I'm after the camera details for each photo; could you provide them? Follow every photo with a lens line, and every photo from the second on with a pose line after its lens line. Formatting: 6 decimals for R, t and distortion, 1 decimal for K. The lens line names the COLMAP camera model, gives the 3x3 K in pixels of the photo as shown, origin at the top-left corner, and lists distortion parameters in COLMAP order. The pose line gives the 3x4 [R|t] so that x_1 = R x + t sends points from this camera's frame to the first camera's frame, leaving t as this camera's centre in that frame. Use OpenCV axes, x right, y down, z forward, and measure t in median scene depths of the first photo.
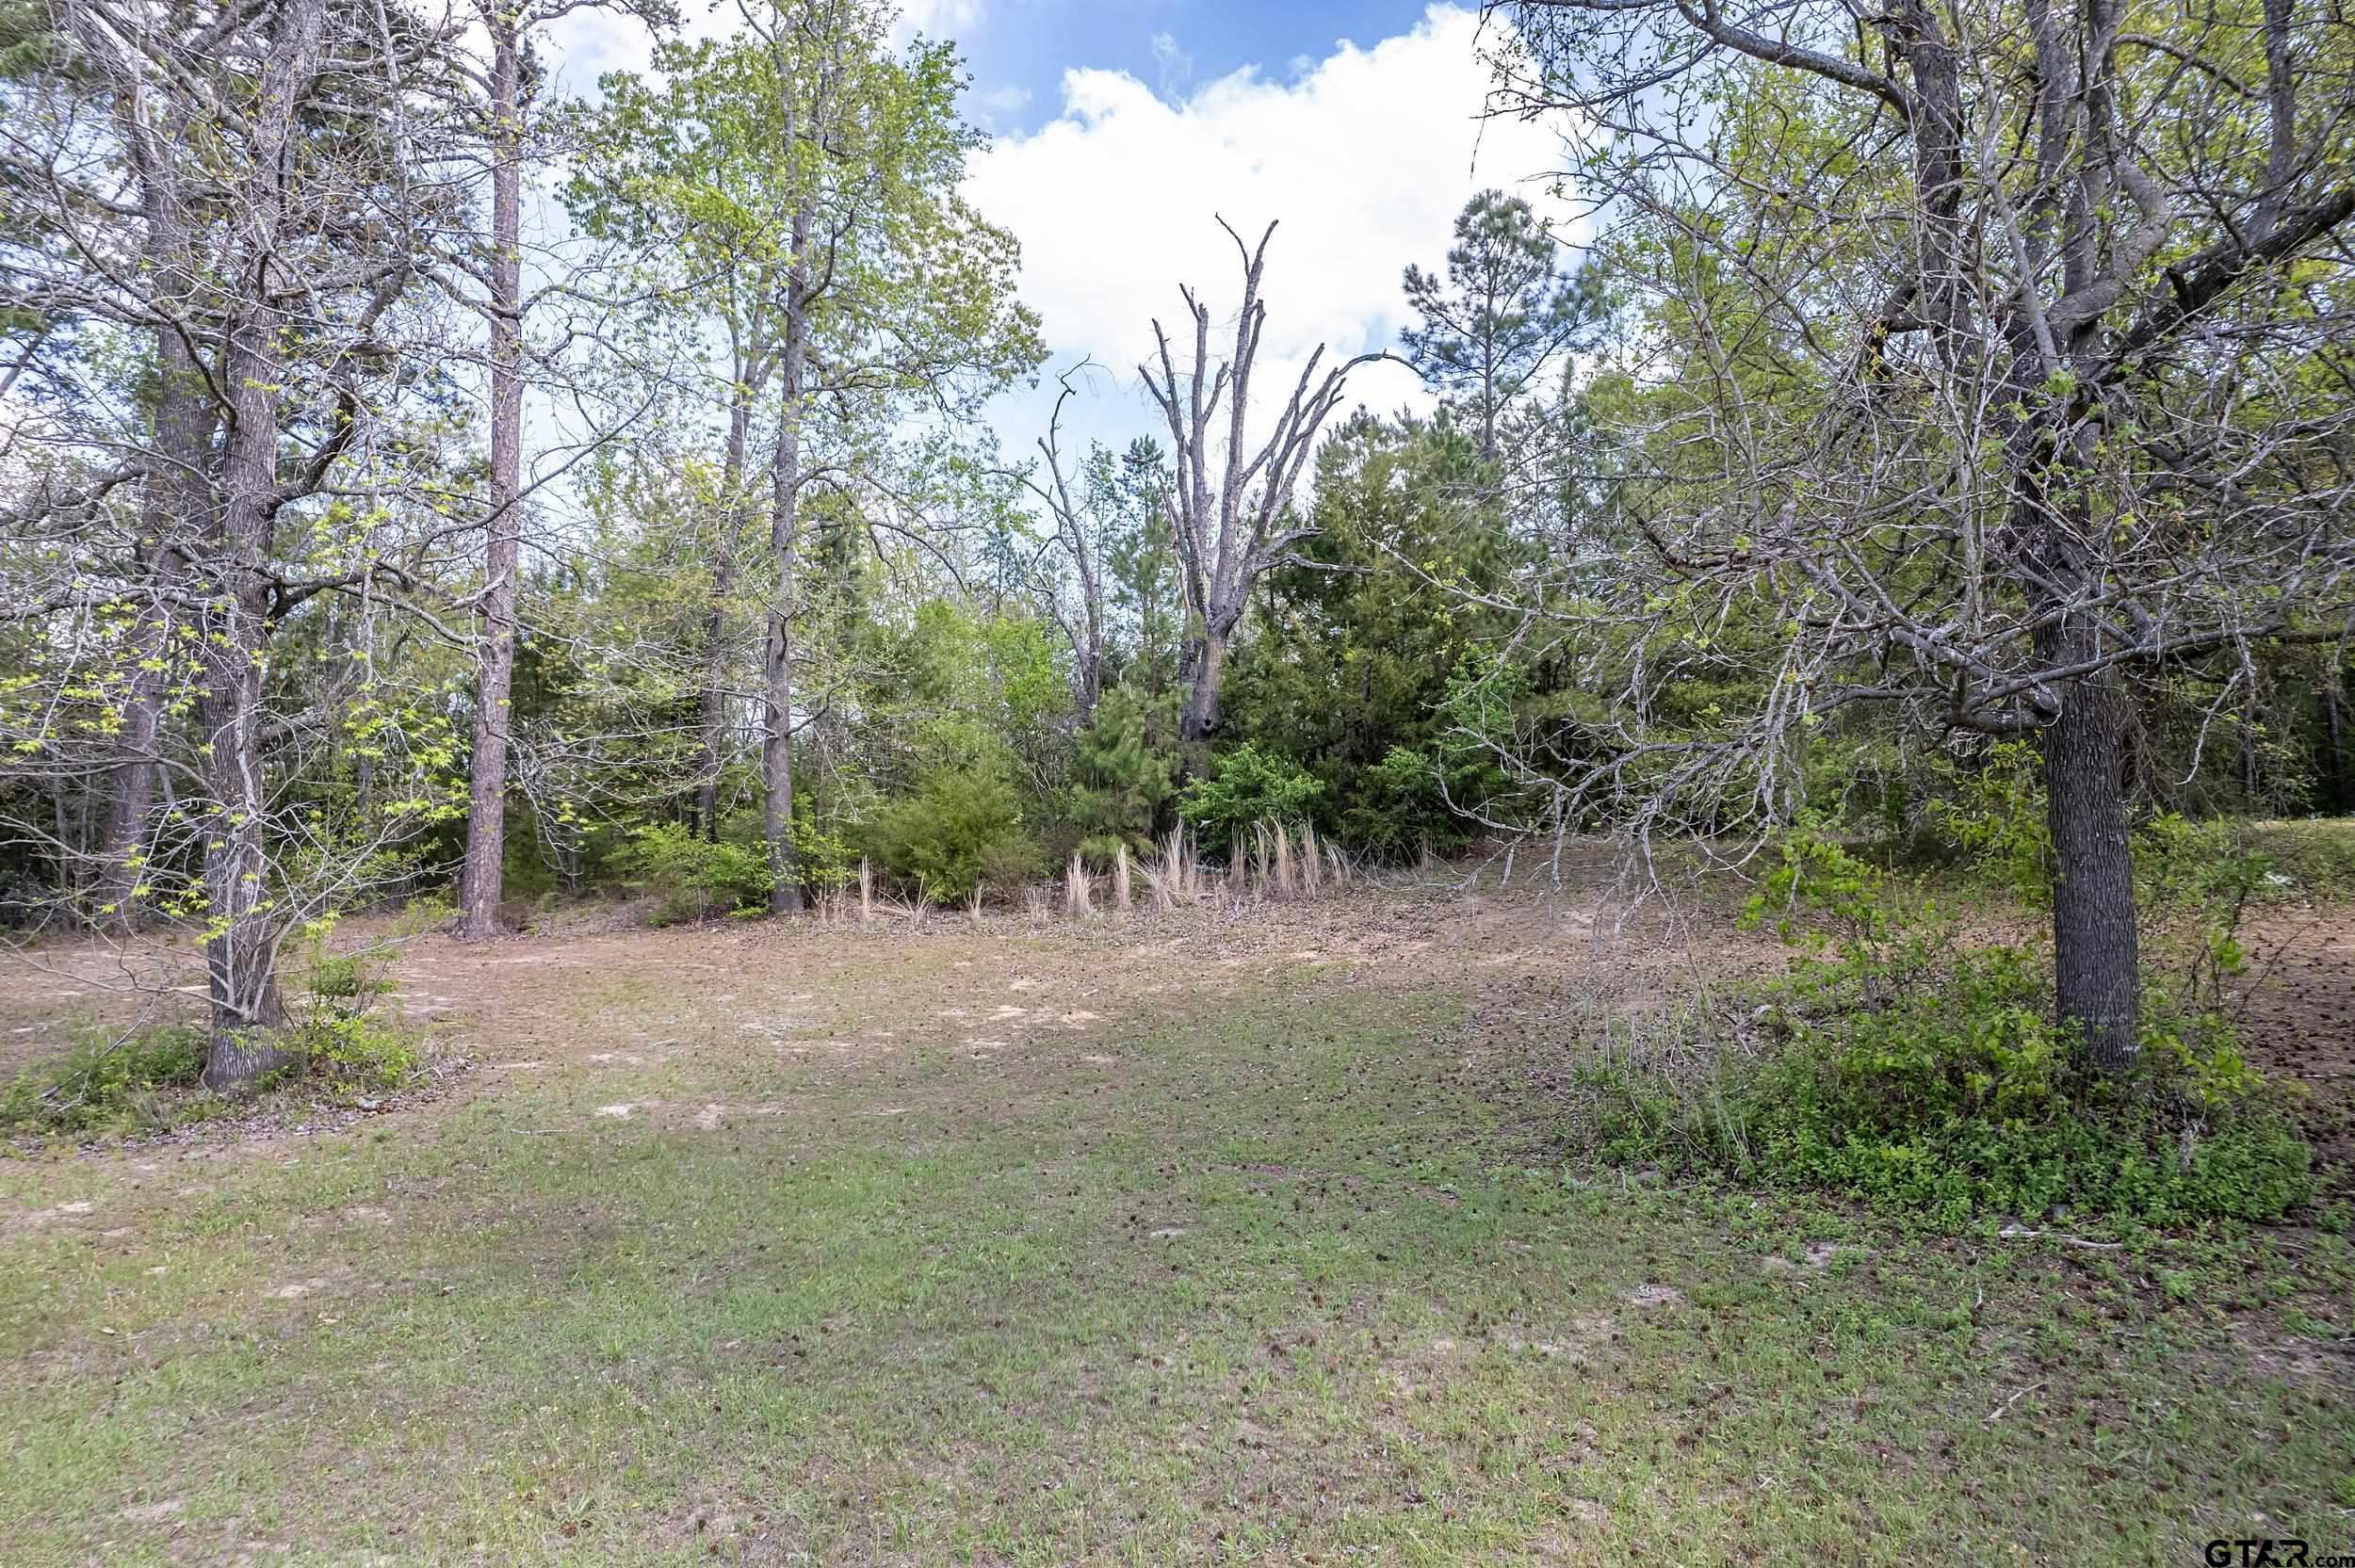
lens RADIAL K [[1506.7, 0, 1171.0], [0, 1506.7, 785.8], [0, 0, 1]] dist [-0.075565, 0.070853]
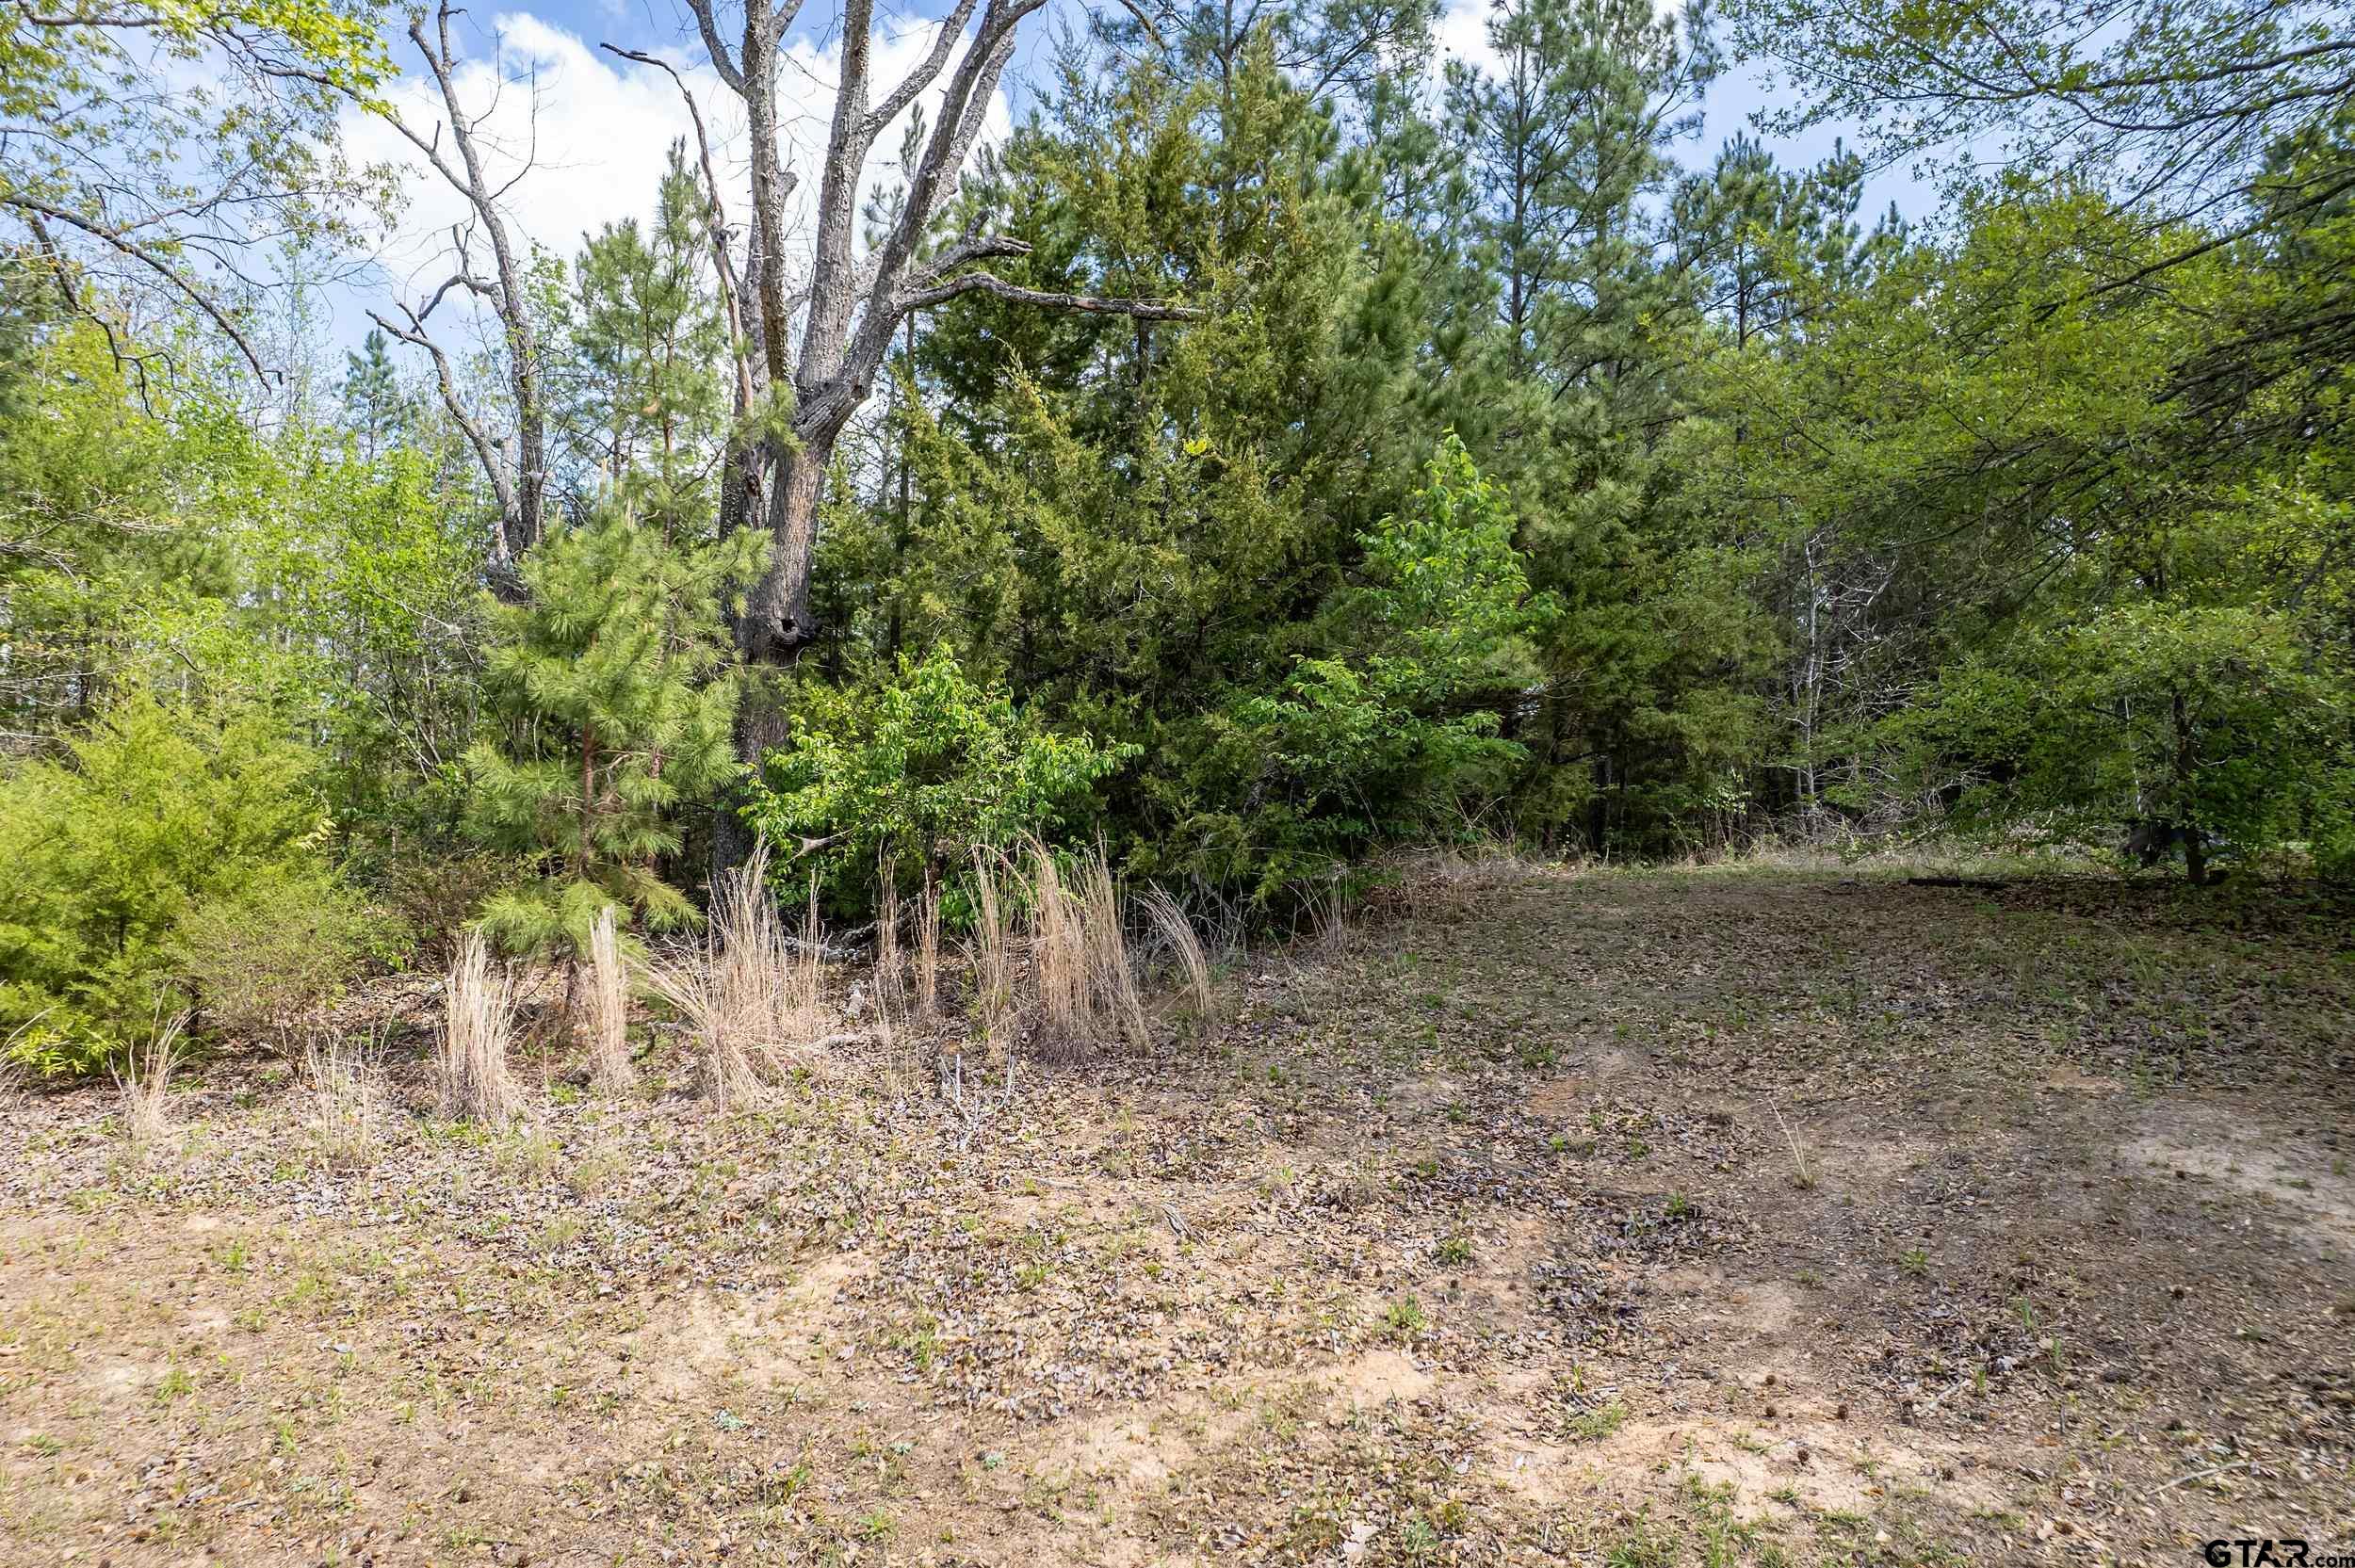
lens RADIAL K [[1506.7, 0, 1195.3], [0, 1506.7, 783.0], [0, 0, 1]] dist [-0.075565, 0.070853]
pose [[0.932433, 0.007286, 0.361269, -0.029261], [-0.009855, 0.999938, 0.005268, 0.004730], [-0.361209, -0.008472, 0.932447, 0.589693]]
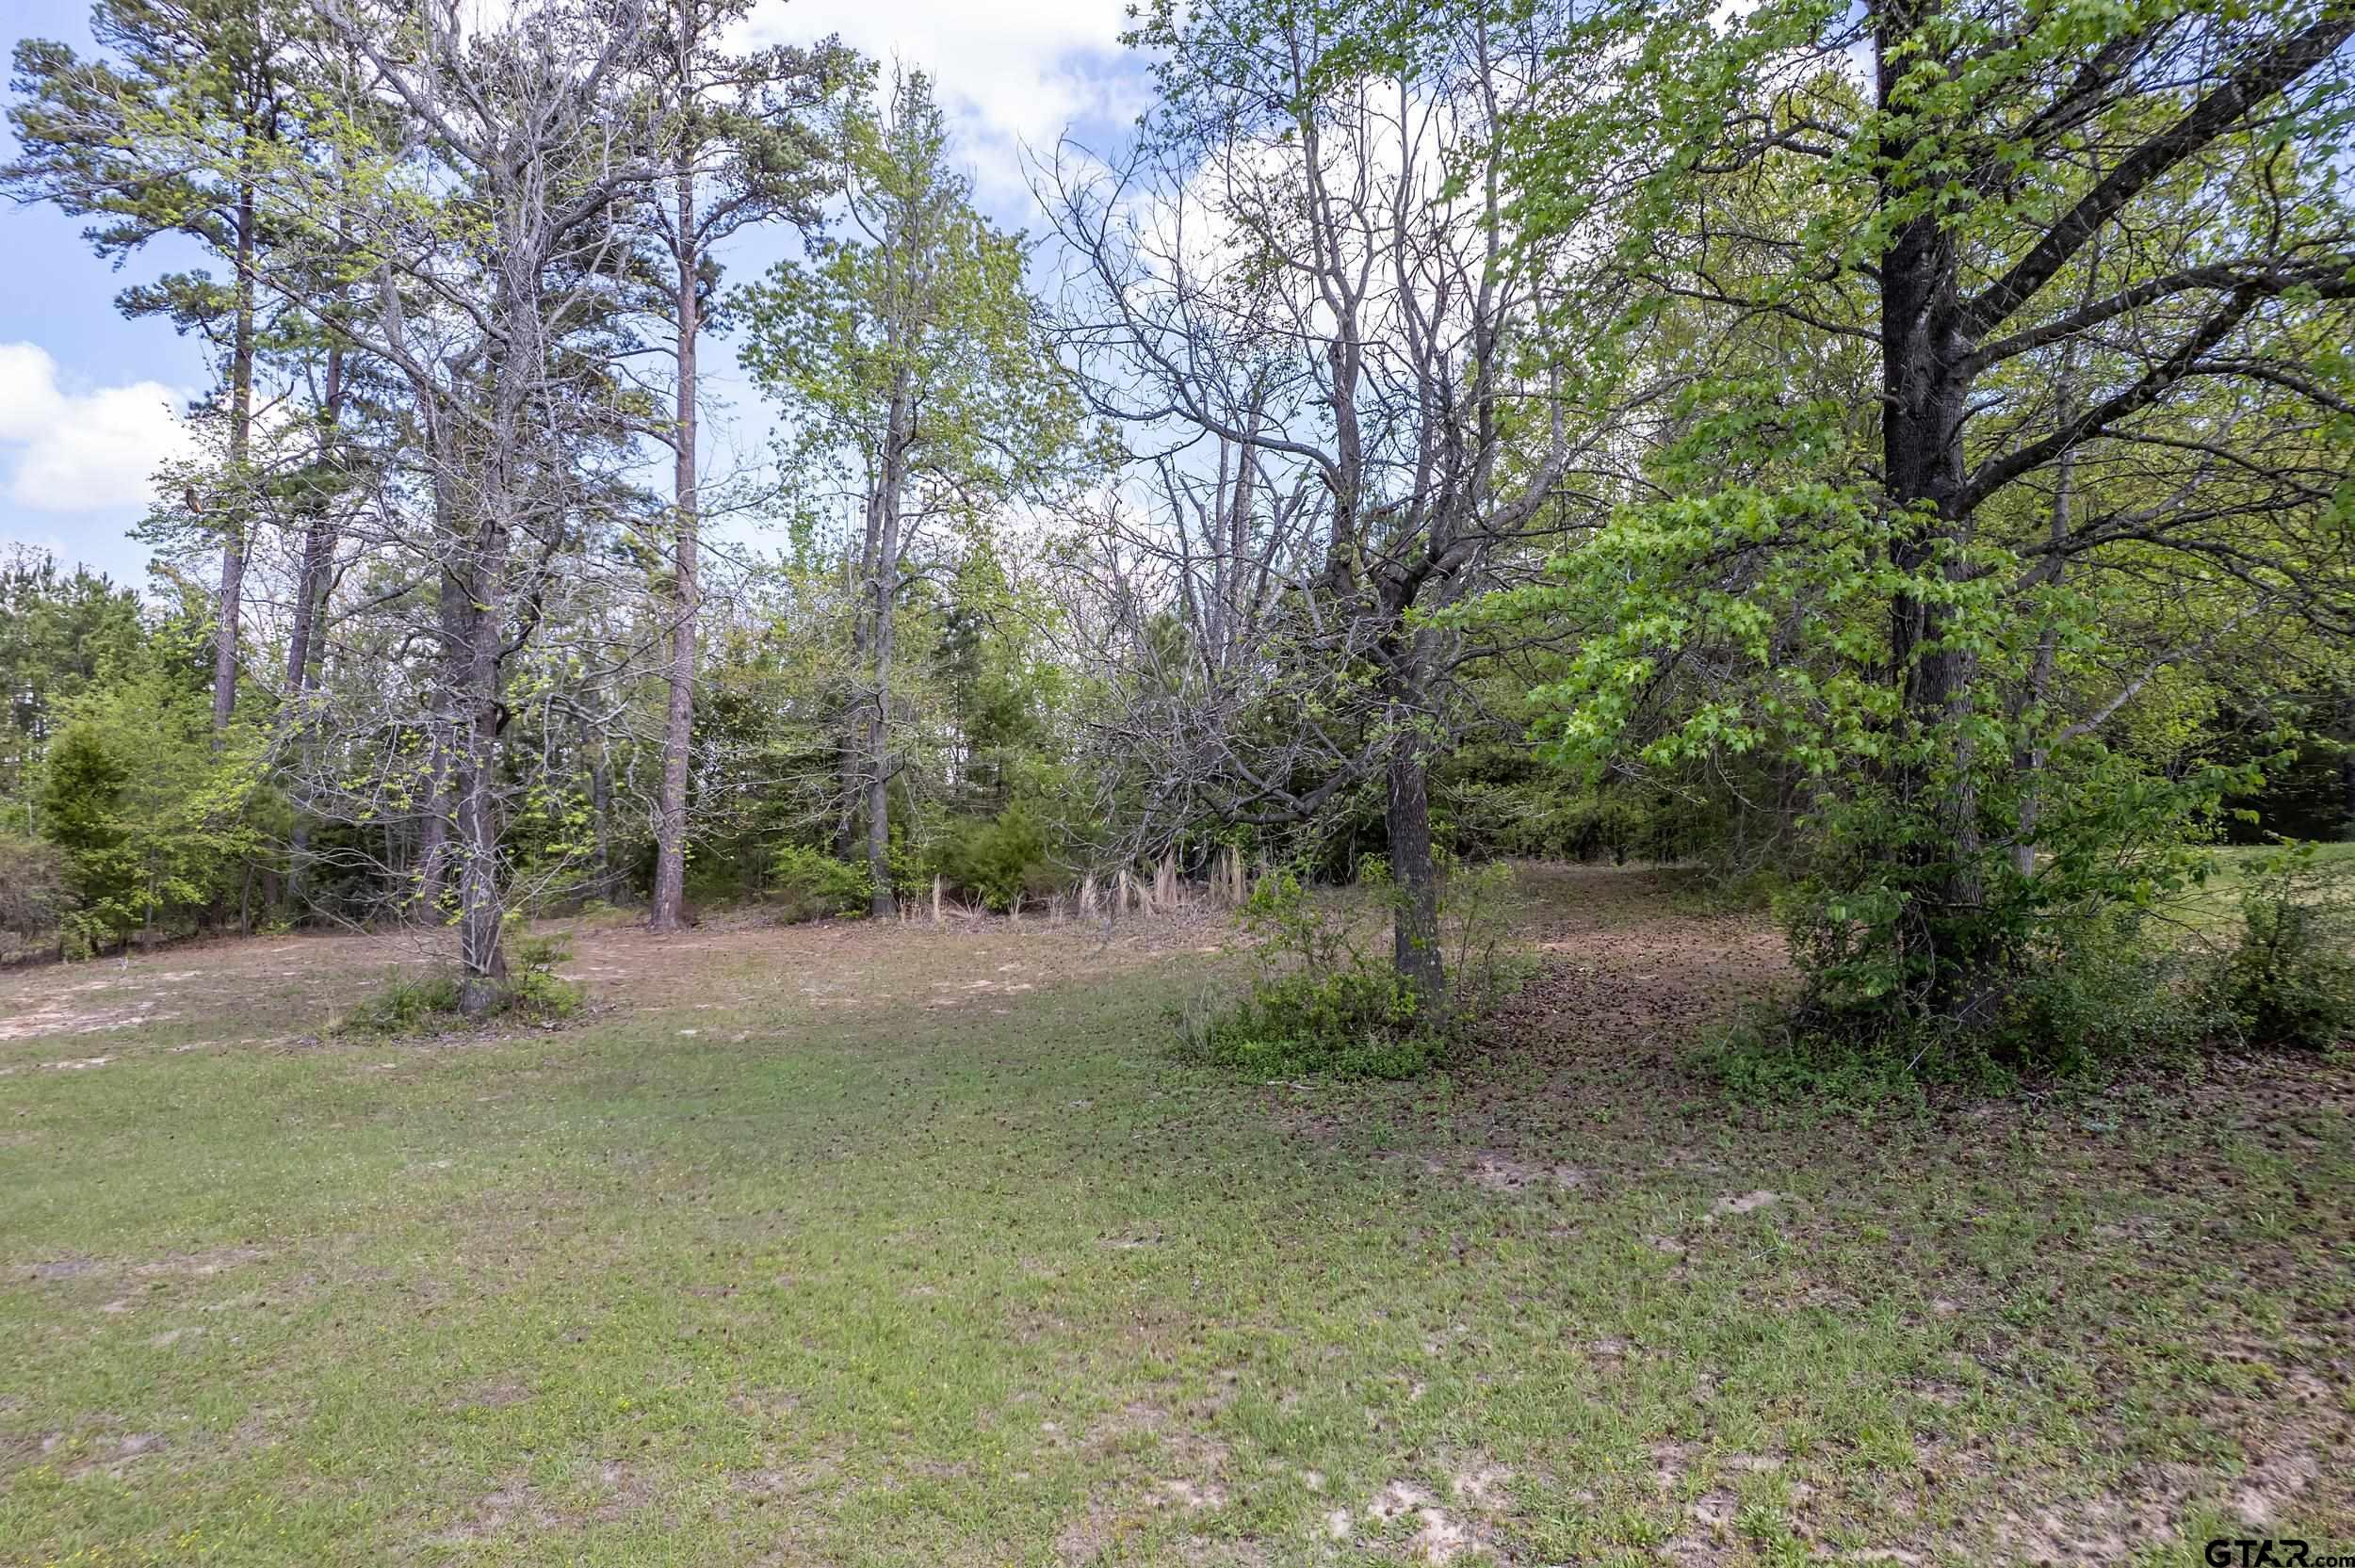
lens RADIAL K [[1506.7, 0, 1176.8], [0, 1506.7, 803.7], [0, 0, 1]] dist [-0.075565, 0.070853]
pose [[0.985609, -0.000824, -0.169041, 0.231422], [0.001930, 0.999978, 0.006381, -0.022520], [0.169032, -0.006616, 0.985588, -0.278366]]
